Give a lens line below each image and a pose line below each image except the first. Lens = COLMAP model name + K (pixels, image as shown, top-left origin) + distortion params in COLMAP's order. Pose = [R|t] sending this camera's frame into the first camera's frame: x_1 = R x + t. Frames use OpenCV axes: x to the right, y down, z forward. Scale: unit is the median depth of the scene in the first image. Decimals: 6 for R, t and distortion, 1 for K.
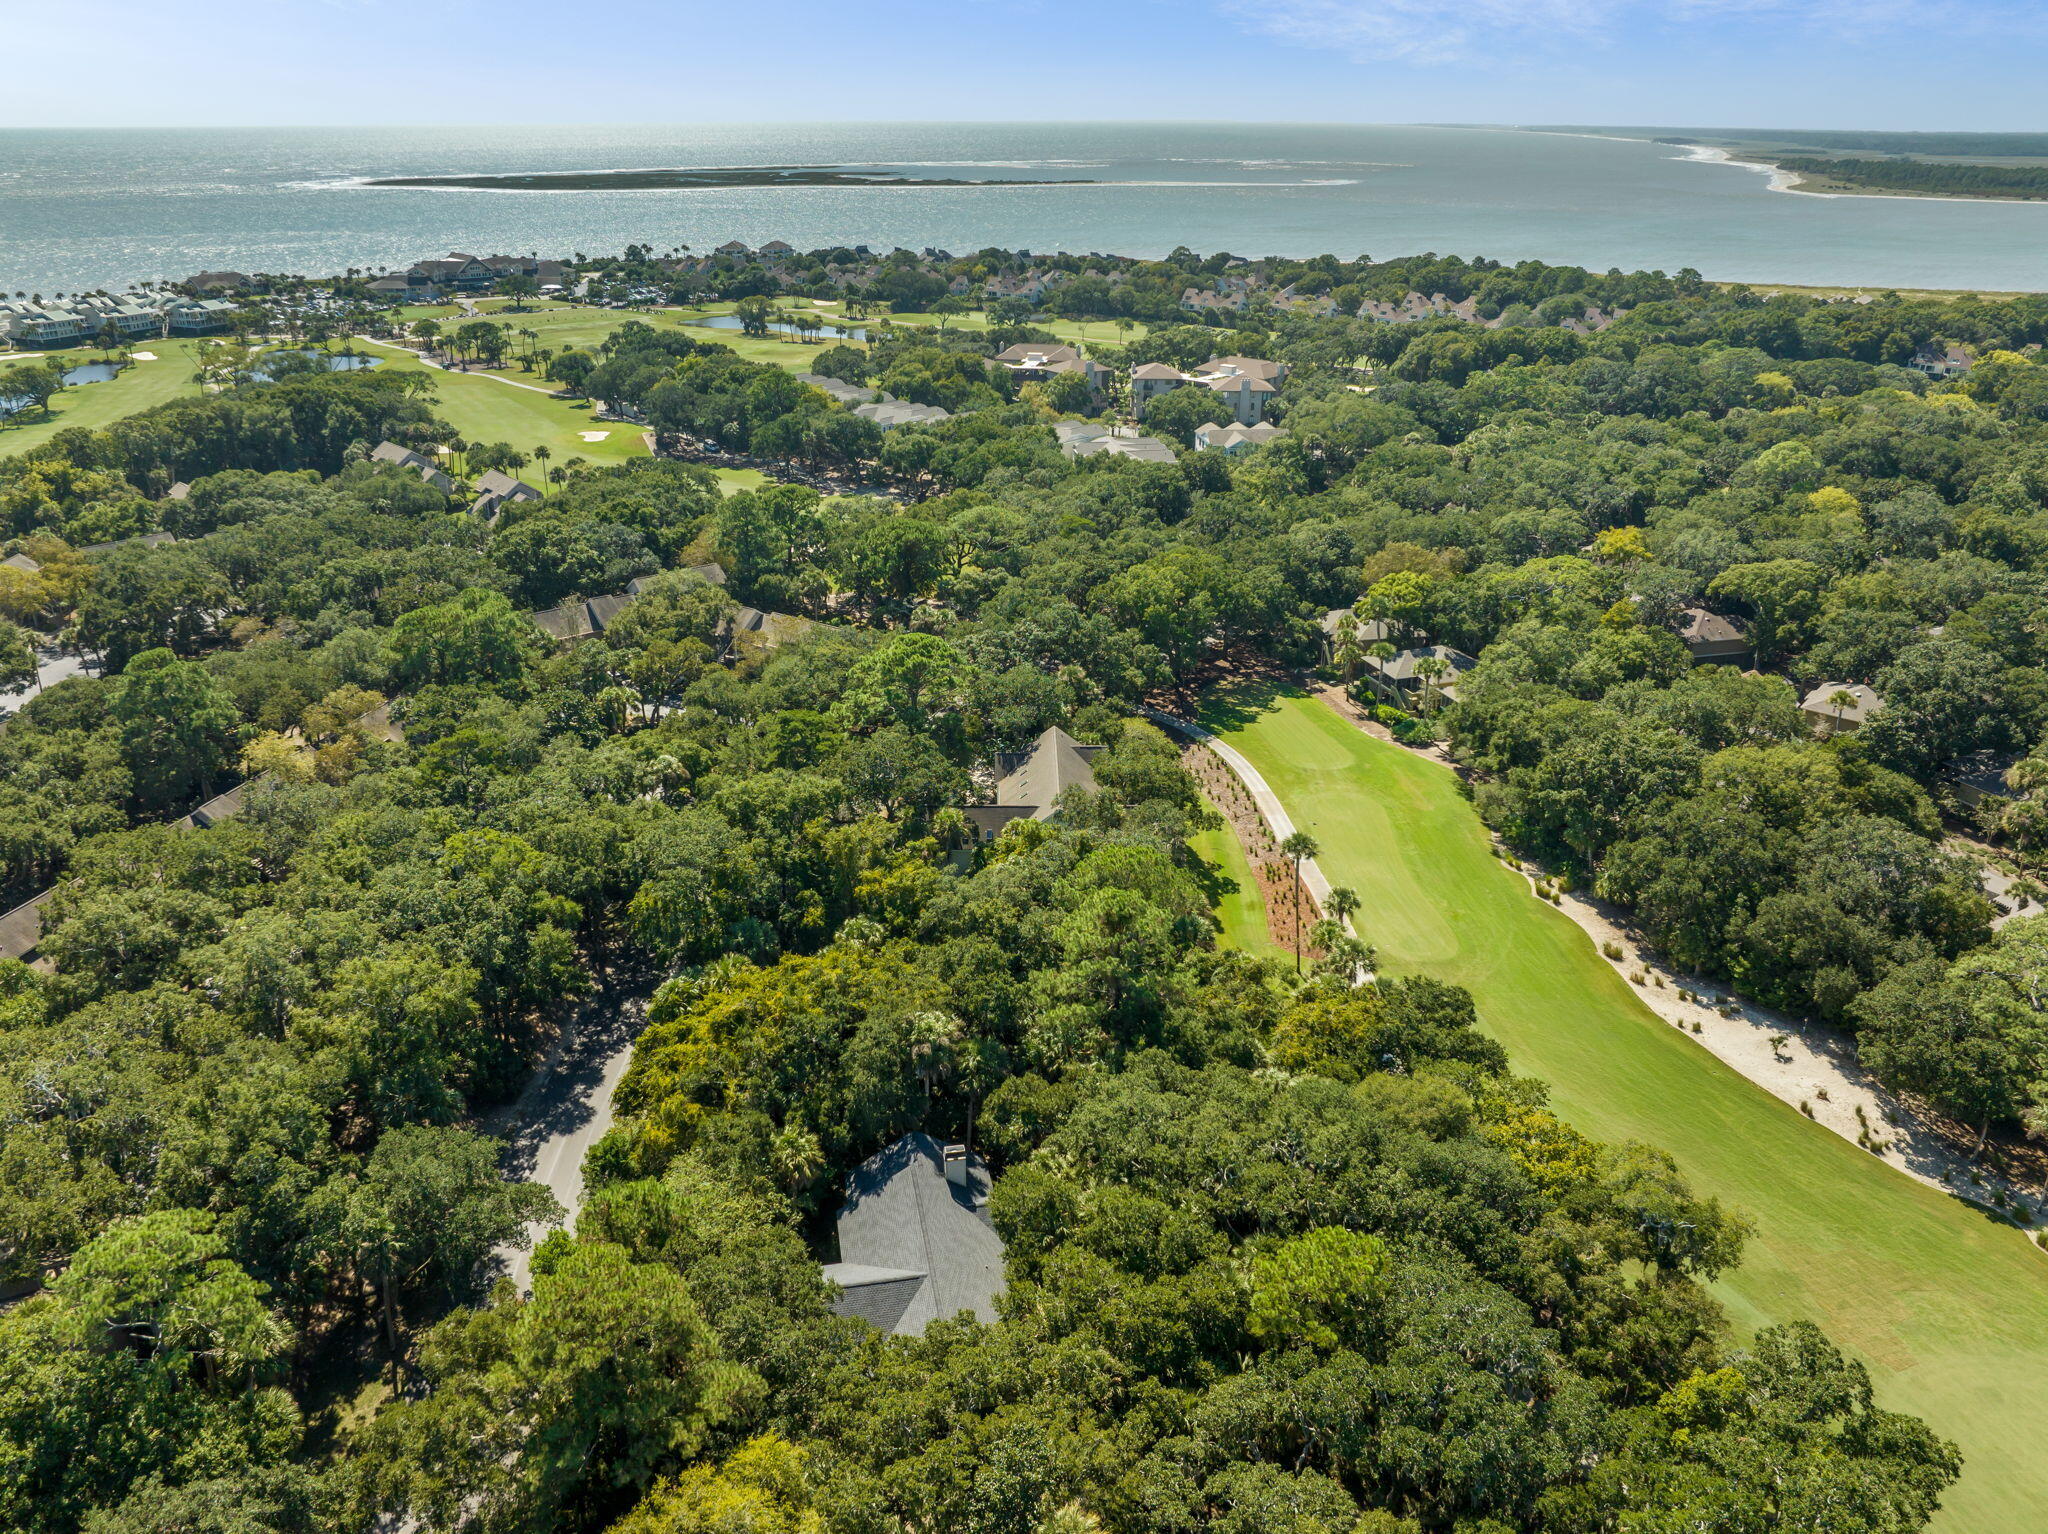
lens RADIAL K [[1437.8, 0, 1011.1], [0, 1437.8, 795.8], [0, 0, 1]] dist [-0.036359, 0.011459]
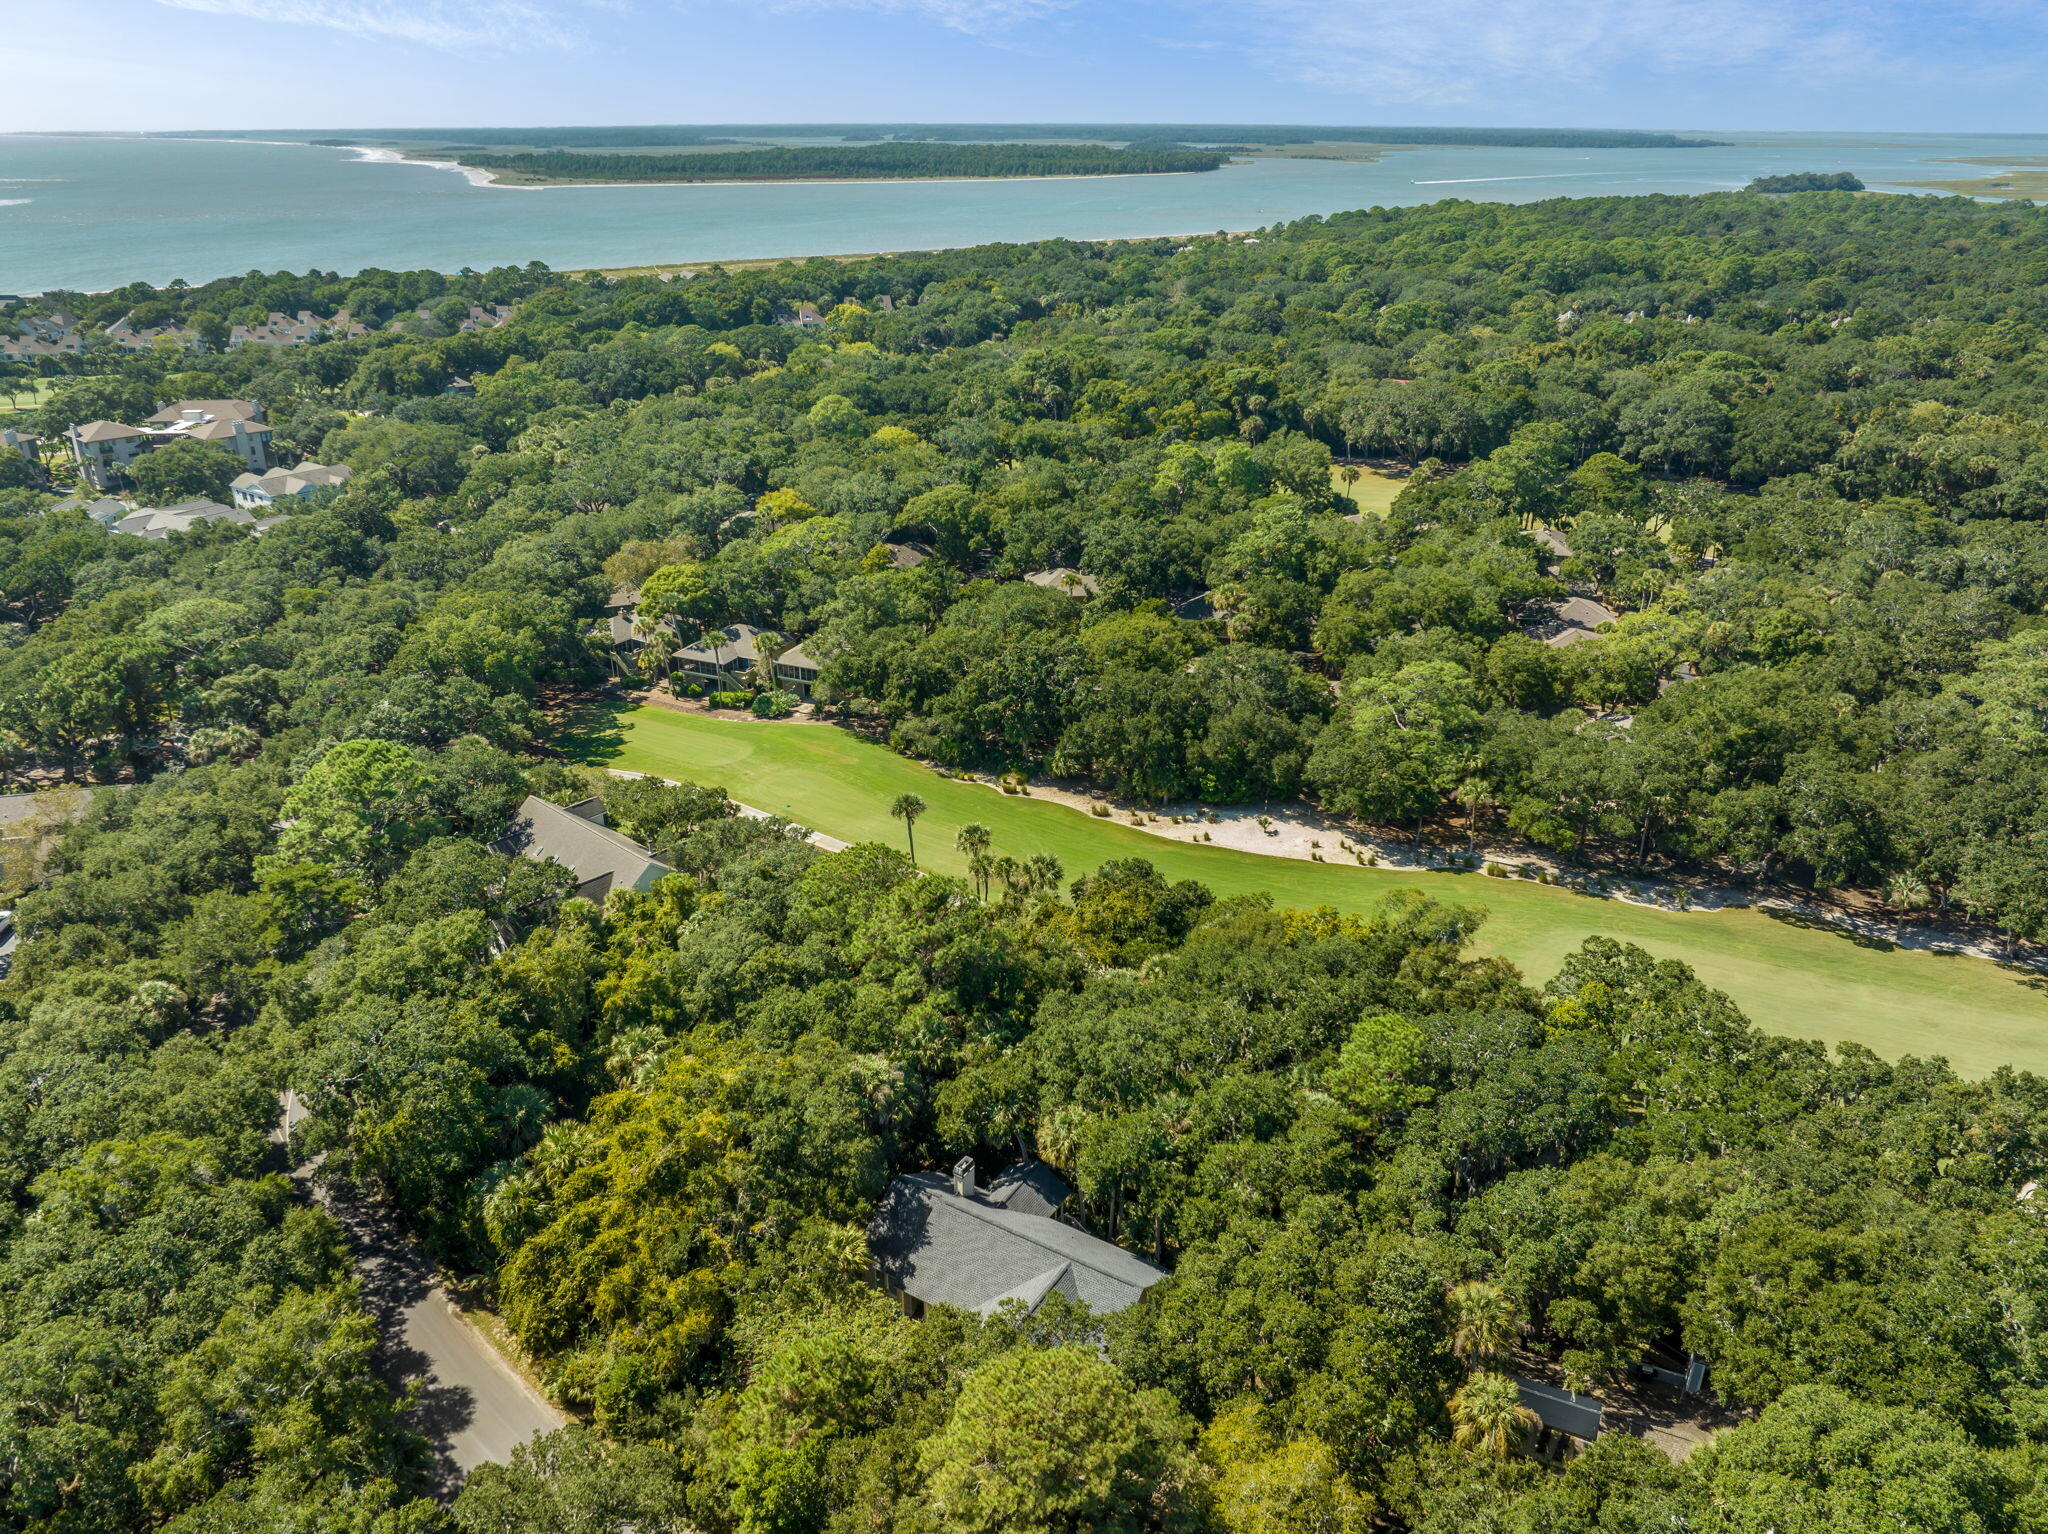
lens RADIAL K [[1457.6, 0, 1006.1], [0, 1457.6, 768.6], [0, 0, 1]] dist [-0.030259, -0.004193]
pose [[0.683597, -0.301418, 0.664712, -0.402302], [0.316007, 0.943181, 0.102707, -0.069944], [-0.657902, 0.139844, 0.740006, 0.130424]]
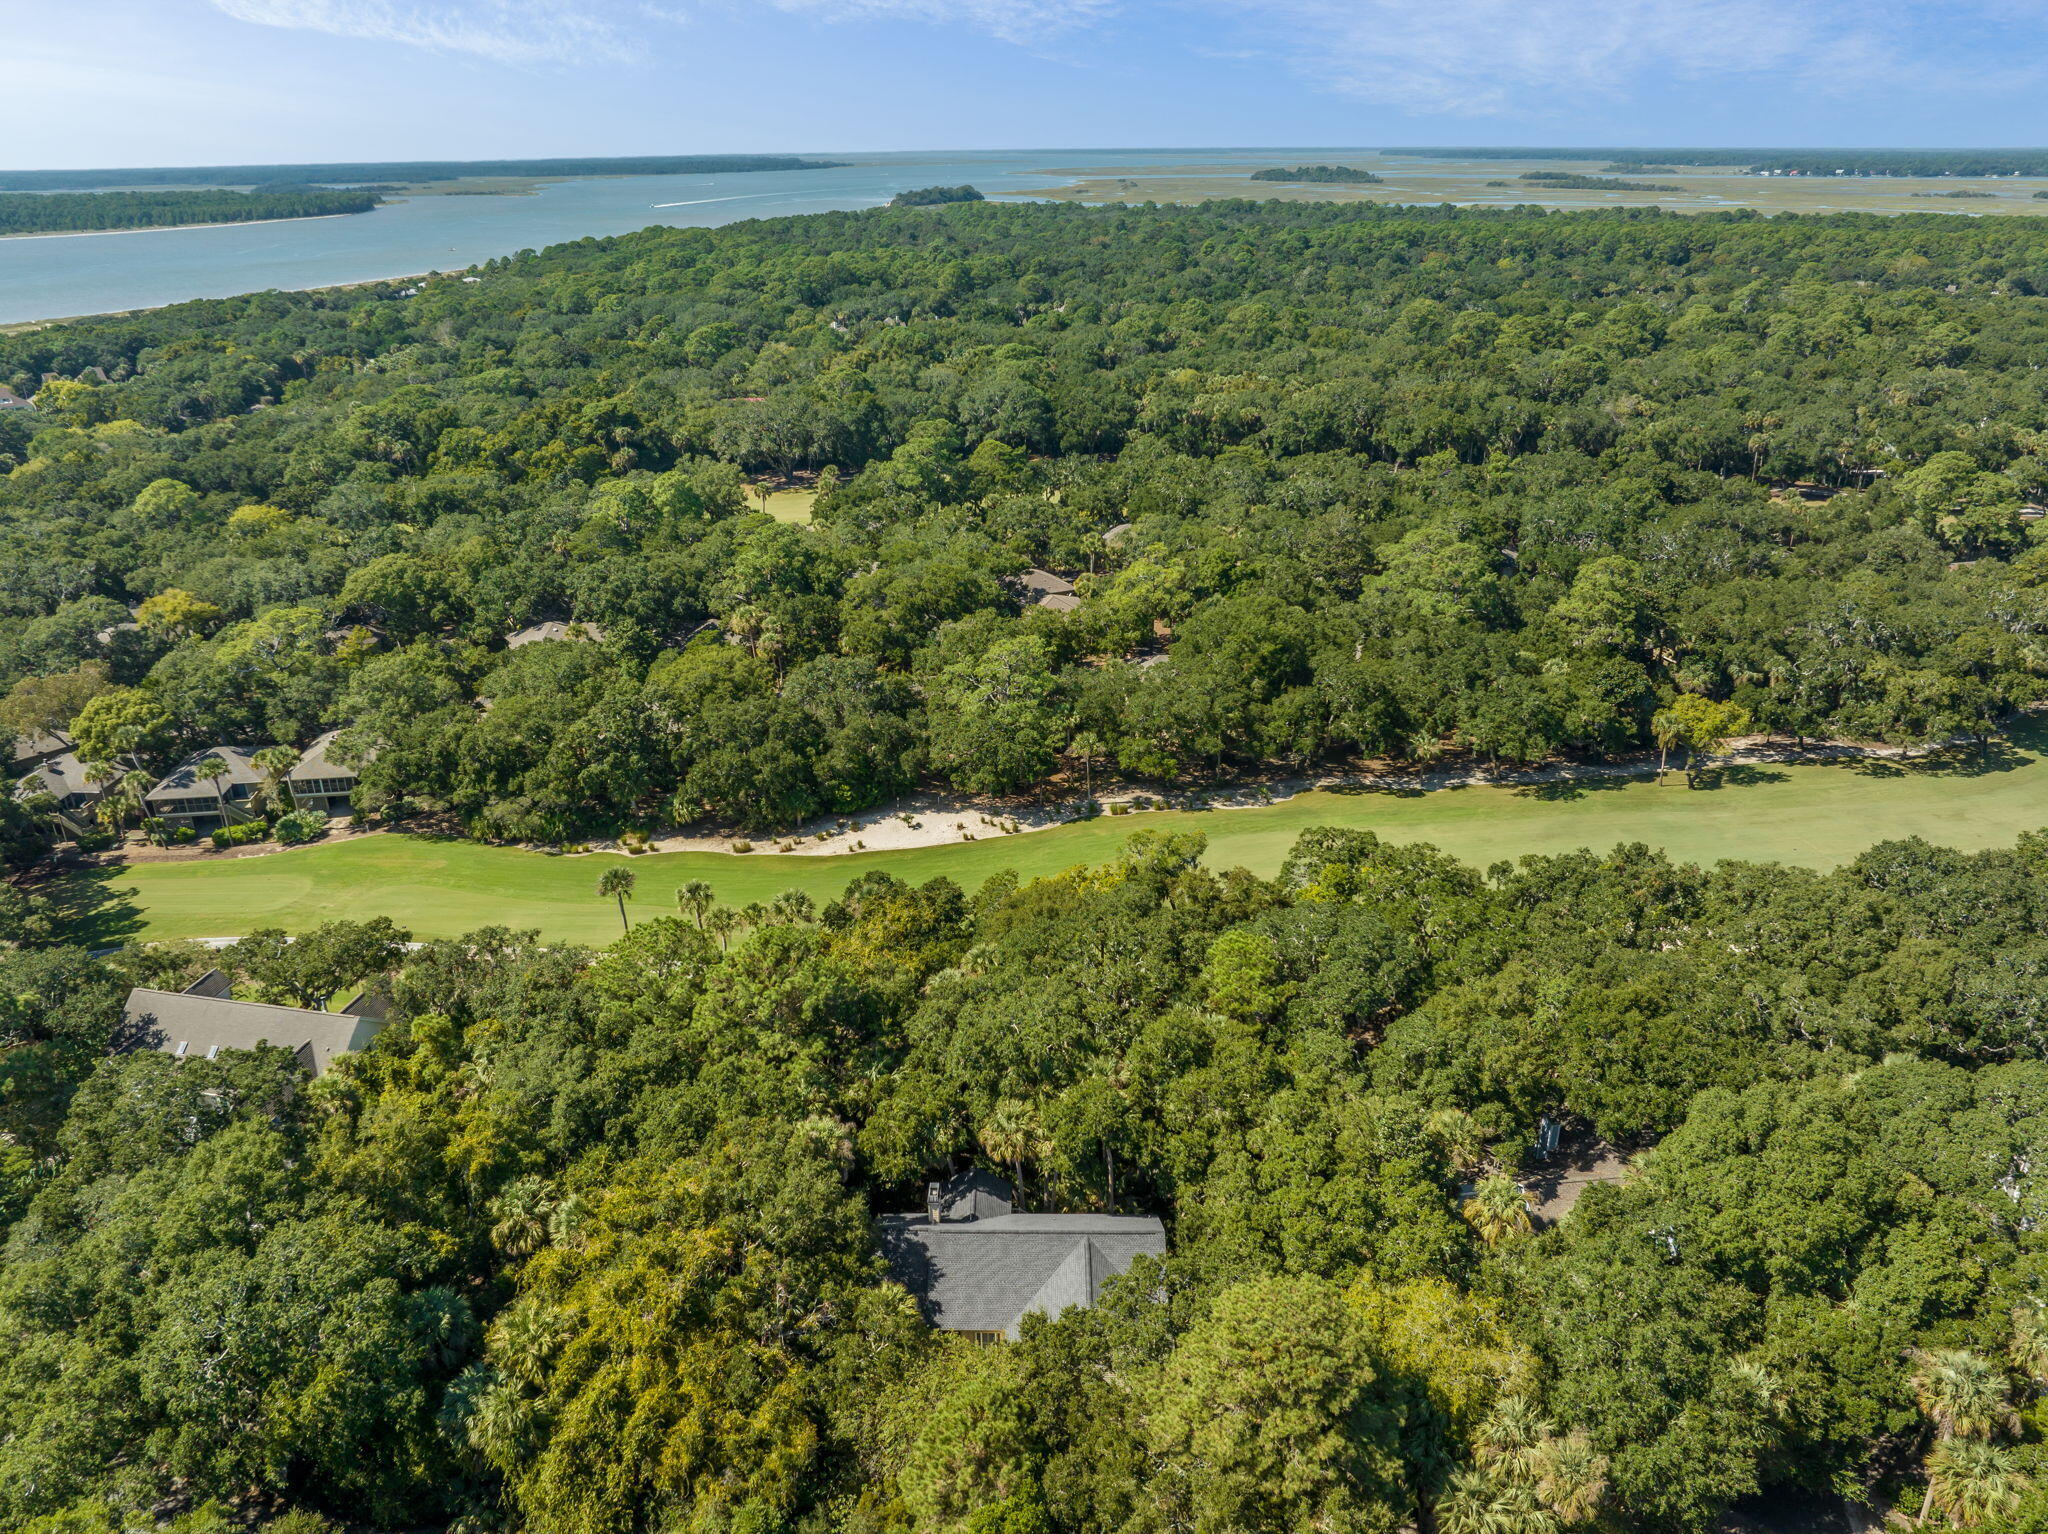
lens RADIAL K [[1437.8, 0, 1011.1], [0, 1437.8, 795.8], [0, 0, 1]] dist [-0.036359, 0.011459]
pose [[0.208371, -0.410480, 0.887743, -0.524079], [0.432218, 0.852874, 0.292906, -0.165047], [-0.877365, 0.322666, 0.355131, 0.341012]]
